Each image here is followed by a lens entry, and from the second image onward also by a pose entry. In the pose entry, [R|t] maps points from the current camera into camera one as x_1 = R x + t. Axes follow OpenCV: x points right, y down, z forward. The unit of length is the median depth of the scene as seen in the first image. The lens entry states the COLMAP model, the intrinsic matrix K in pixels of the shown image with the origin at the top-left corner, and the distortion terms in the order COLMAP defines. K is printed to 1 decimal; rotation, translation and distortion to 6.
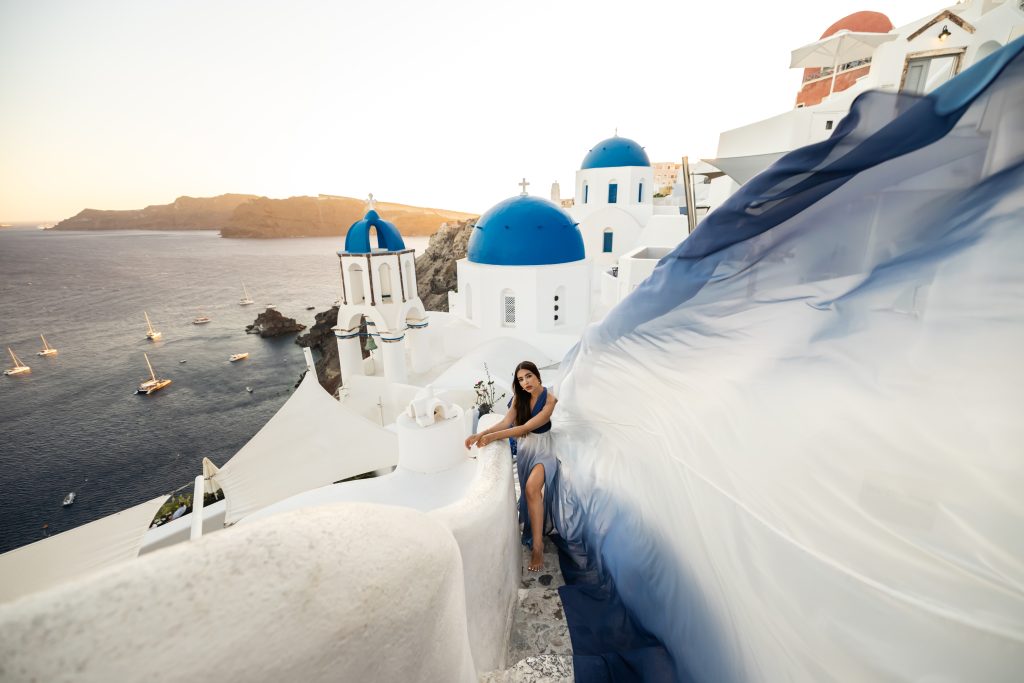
lens RADIAL K [[428.0, 0, 509.6], [0, 428.0, 341.3], [0, 0, 1]] dist [-0.001755, 0.000047]
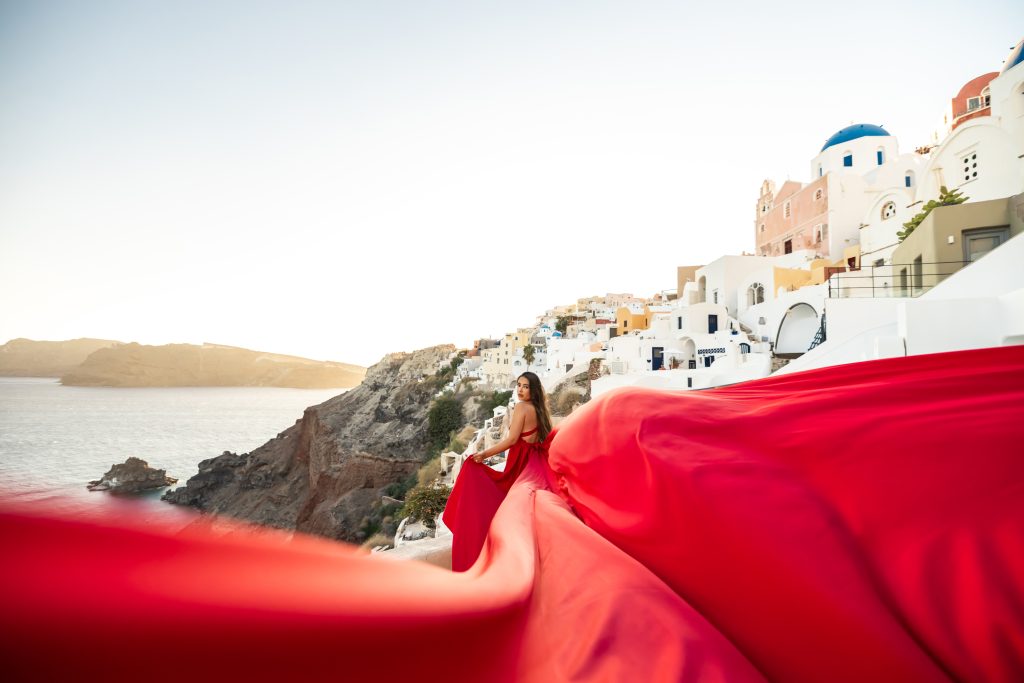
lens RADIAL K [[428.0, 0, 512.7], [0, 428.0, 339.4], [0, 0, 1]] dist [-0.001755, 0.000047]
pose [[0.972209, 0.050110, 0.228691, -1.329574], [0.035698, 0.933672, -0.356345, 0.679119], [-0.231379, 0.354605, 0.905936, 0.496668]]
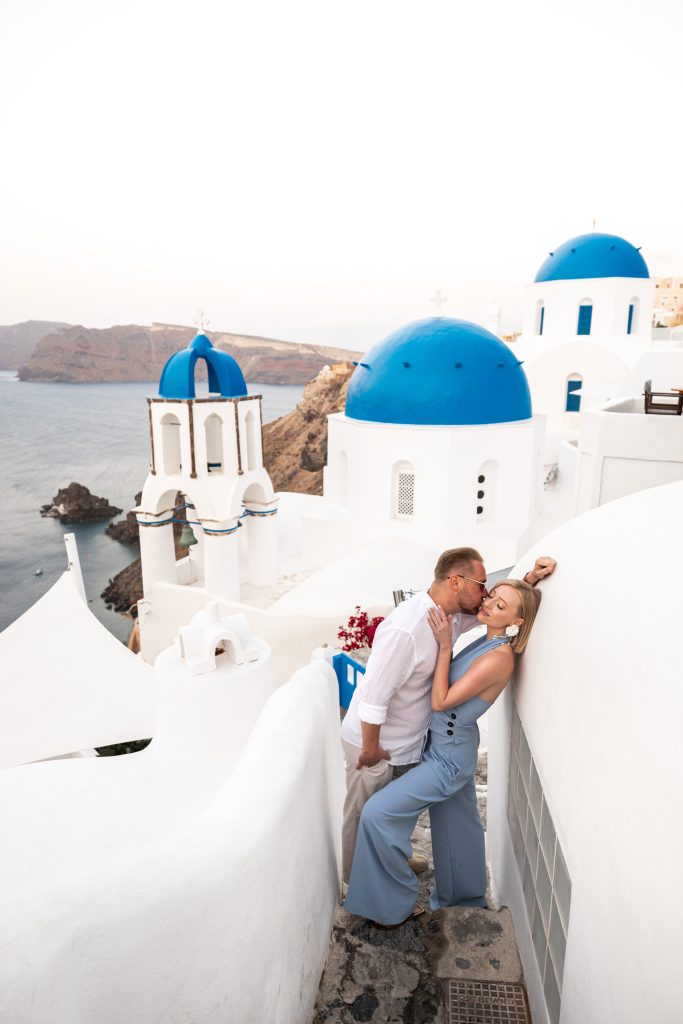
lens RADIAL K [[648.5, 0, 336.0], [0, 648.5, 517.1], [0, 0, 1]] dist [-0.004564, 0.000969]
pose [[0.990953, 0.047427, -0.125549, 0.014841], [-0.052788, 0.997816, -0.039715, 0.002473], [0.123391, 0.045983, 0.991292, 0.028461]]
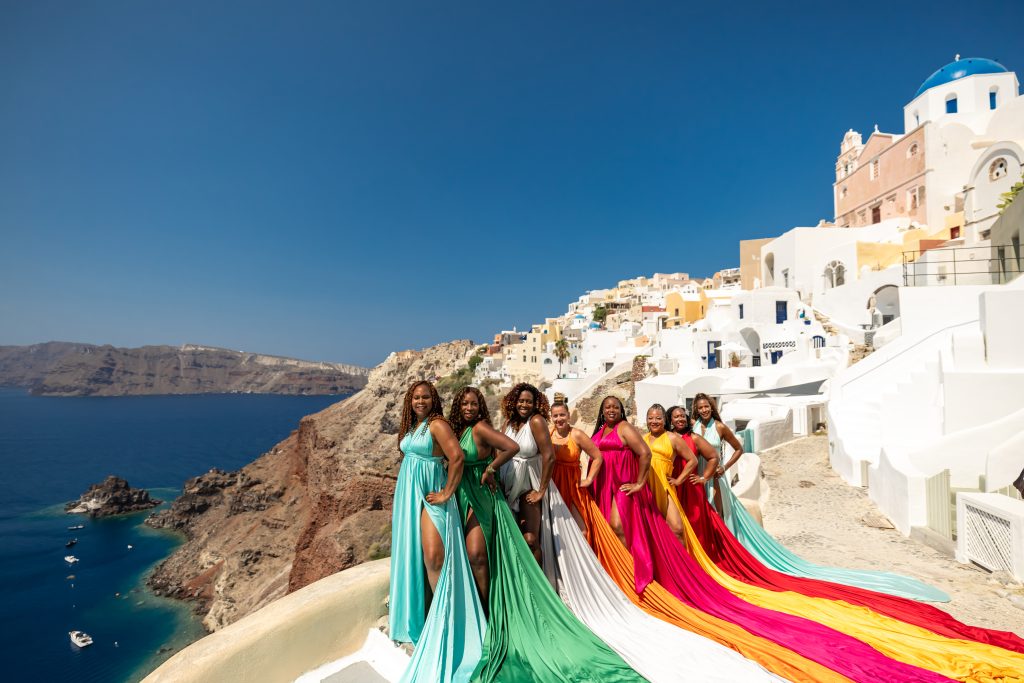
lens RADIAL K [[517.3, 0, 506.5], [0, 517.3, 342.4], [0, 0, 1]] dist [0.001001, -0.000510]
pose [[0.986243, 0.024198, 0.163520, -1.345819], [0.033344, 0.939770, -0.340176, 0.691553], [-0.161903, 0.340949, 0.926035, 0.422811]]
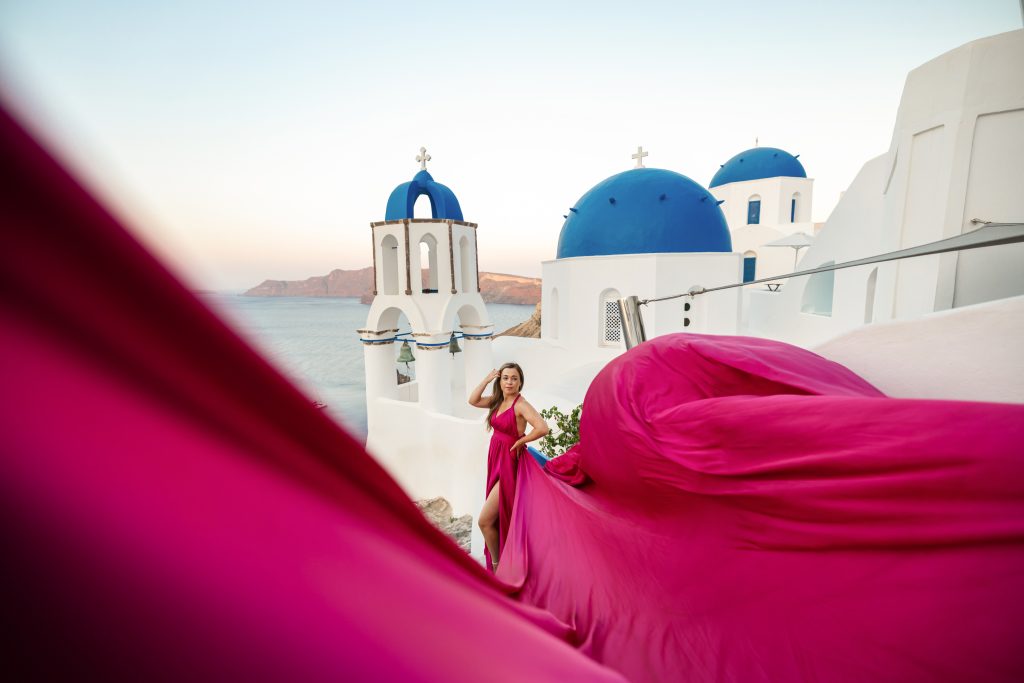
lens RADIAL K [[428.0, 0, 508.6], [0, 428.0, 340.1], [0, 0, 1]] dist [-0.001755, 0.000047]
pose [[0.969194, 0.034217, -0.243908, 0.004806], [-0.072689, 0.985930, -0.150527, 0.049085], [0.235326, 0.163619, 0.958045, 0.236348]]
